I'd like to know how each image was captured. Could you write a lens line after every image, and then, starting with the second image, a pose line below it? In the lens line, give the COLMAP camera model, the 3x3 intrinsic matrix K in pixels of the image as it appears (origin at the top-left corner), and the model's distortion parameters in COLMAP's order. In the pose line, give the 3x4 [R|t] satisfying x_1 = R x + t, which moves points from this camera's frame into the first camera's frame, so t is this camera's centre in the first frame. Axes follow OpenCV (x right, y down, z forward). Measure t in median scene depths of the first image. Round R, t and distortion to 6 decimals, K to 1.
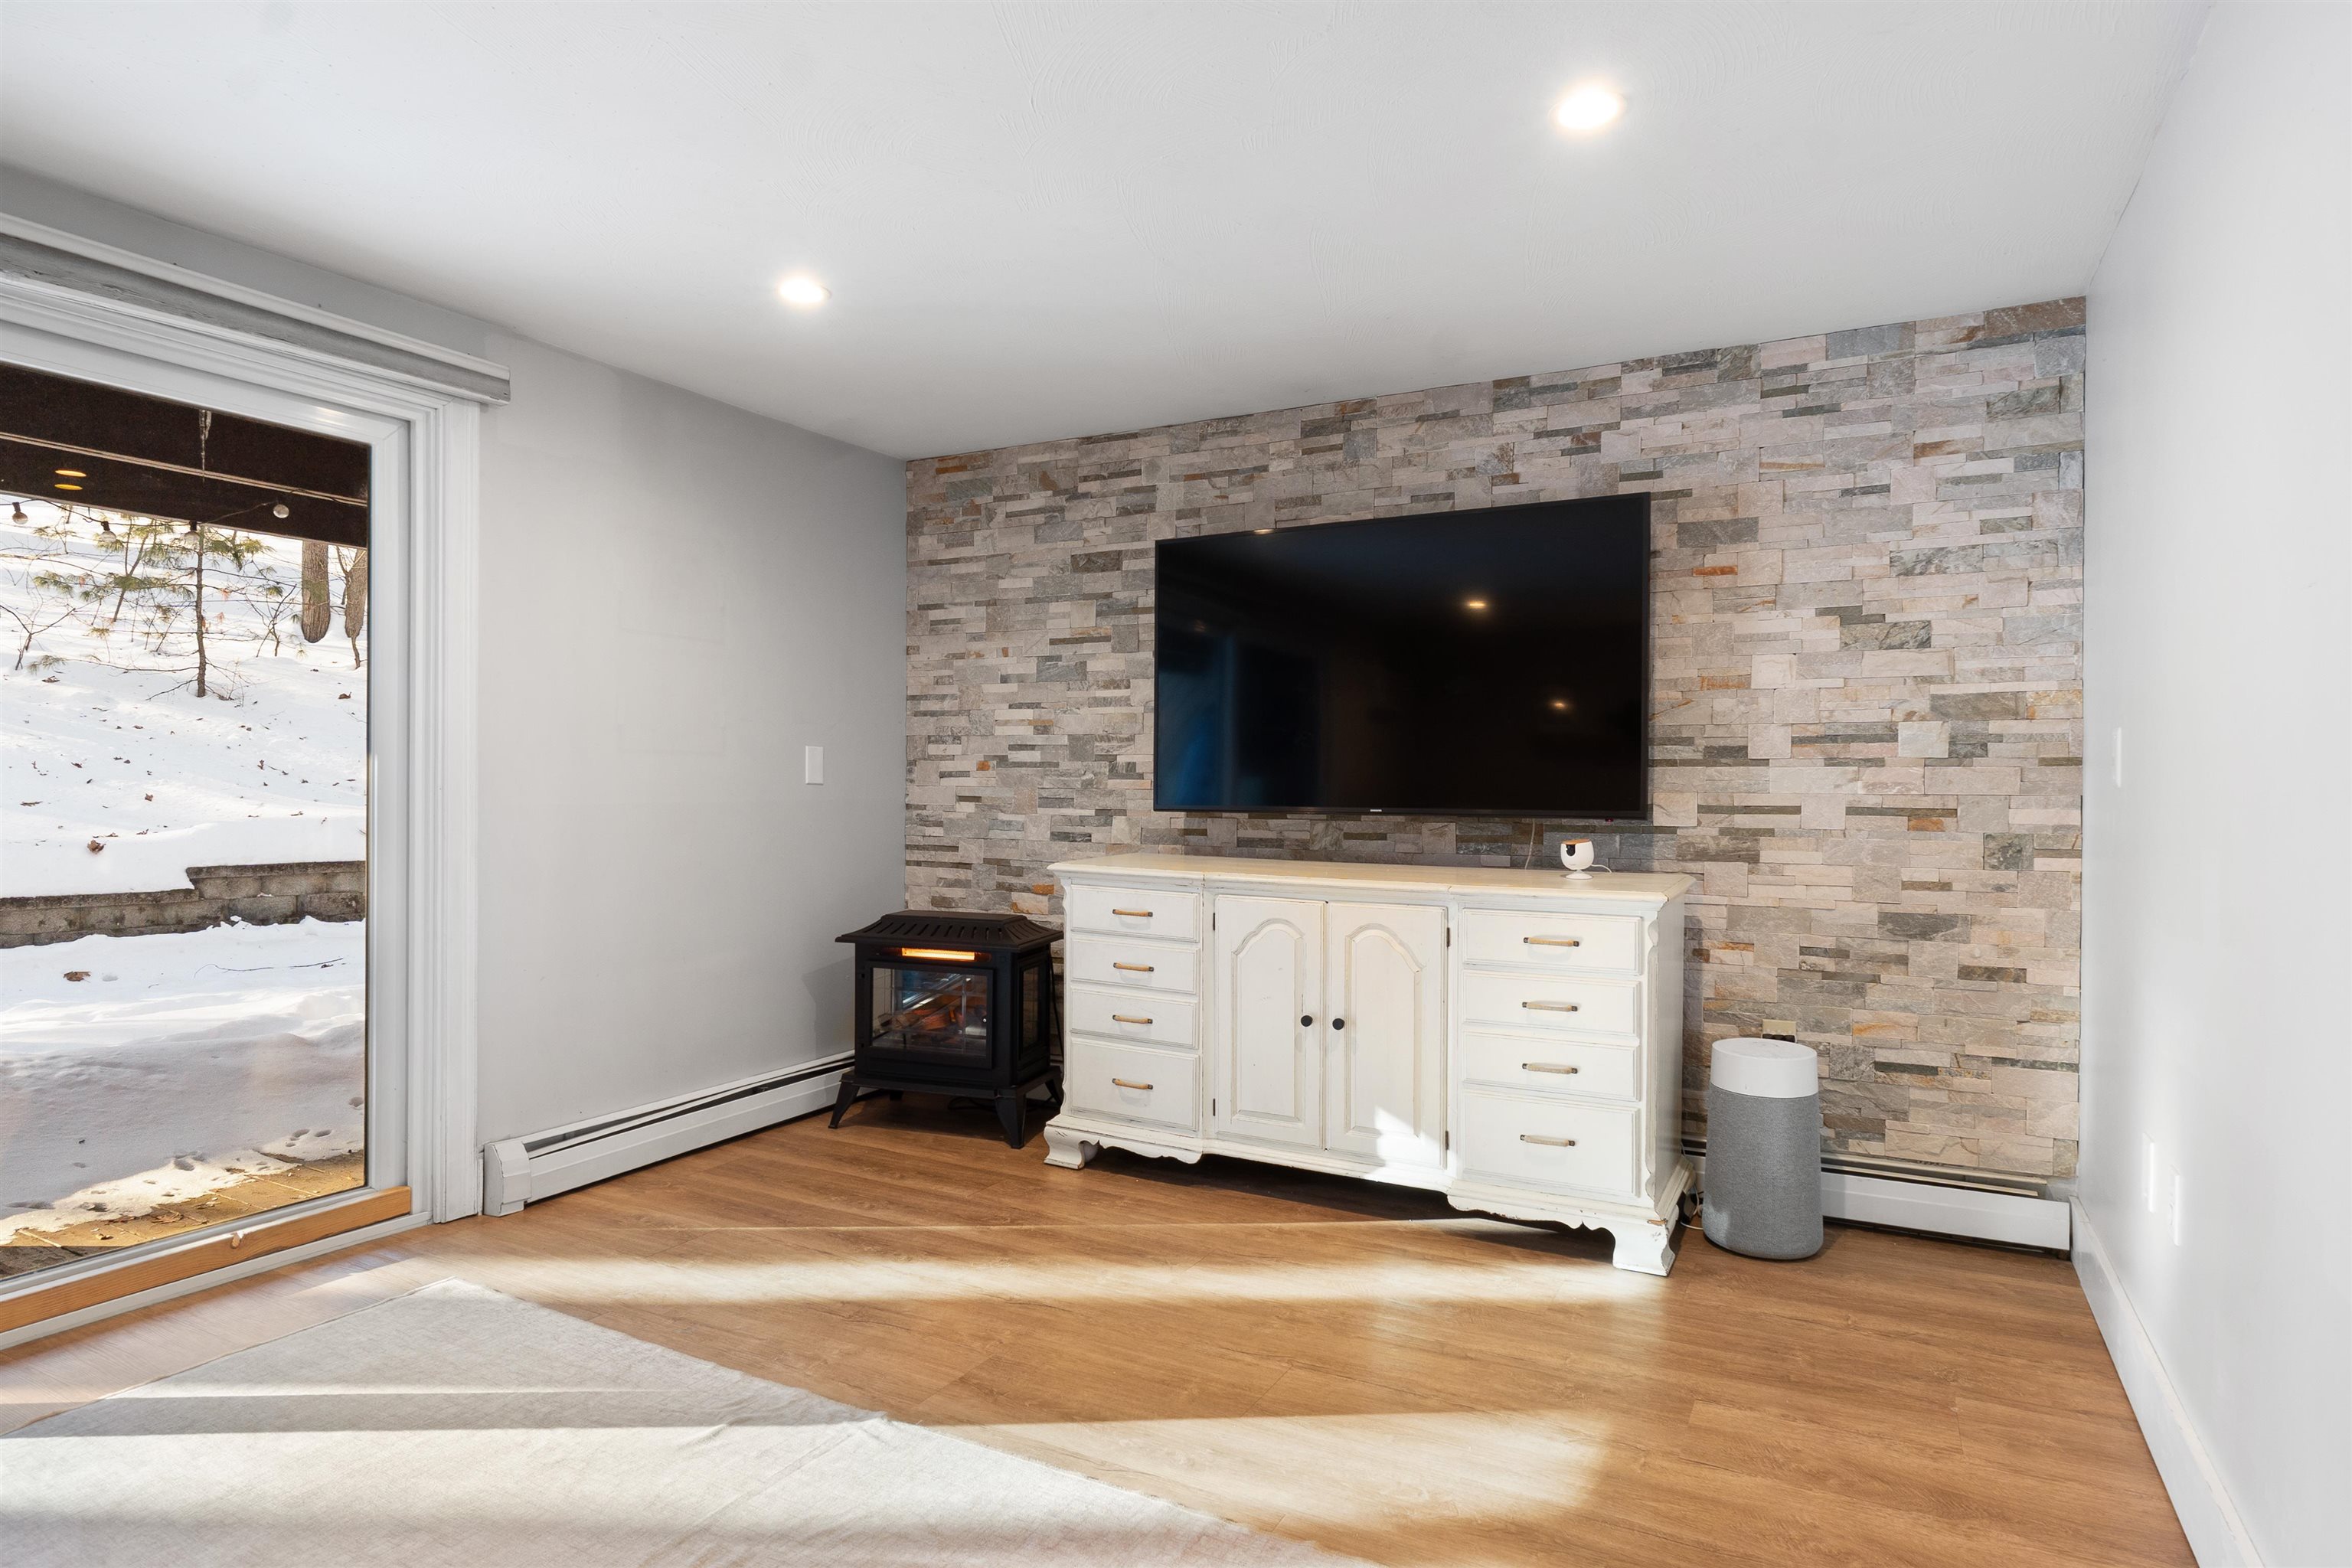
lens RADIAL K [[1320.5, 0, 1176.0], [0, 1320.5, 784.0], [0, 0, 1]] dist [-0.003669, 0.000156]
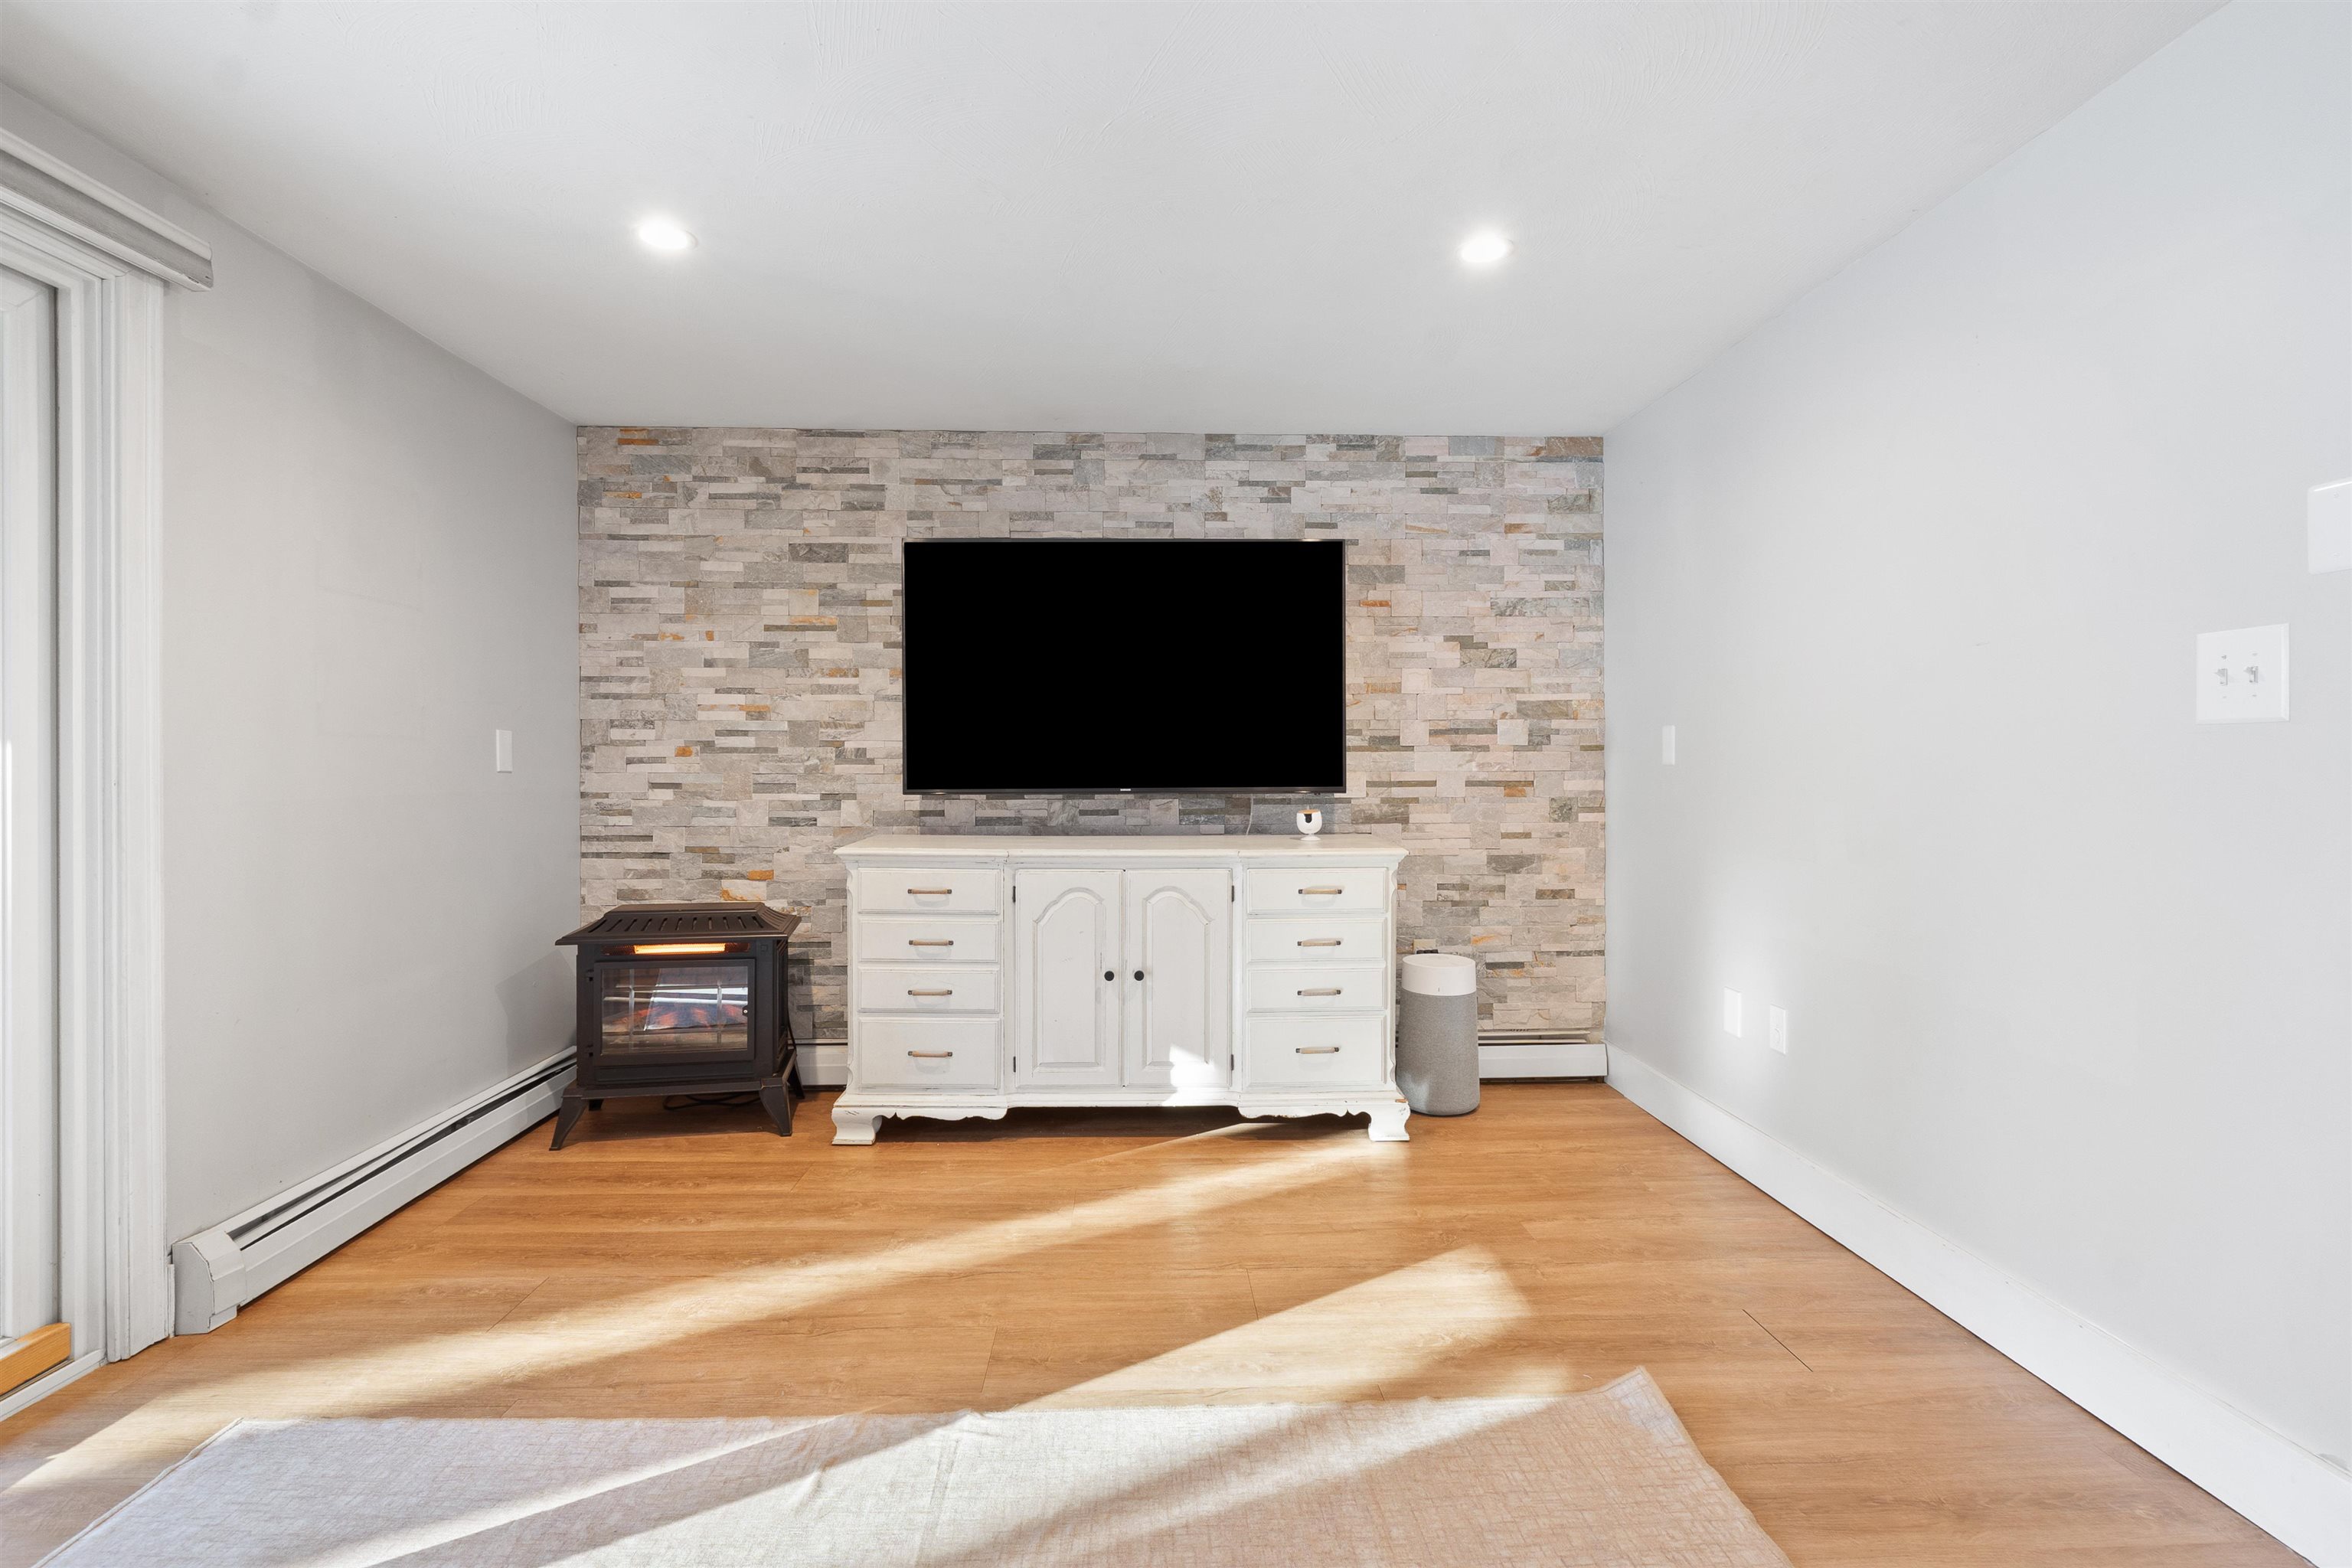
lens RADIAL K [[1138.7, 0, 1178.7], [0, 1138.7, 762.3], [0, 0, 1]] dist [-0.004092, -0.000481]
pose [[0.858138, -0.006781, 0.513375, -0.335933], [0.007825, 0.999969, 0.000129, -0.004036], [-0.513360, 0.003907, 0.858165, 0.120869]]
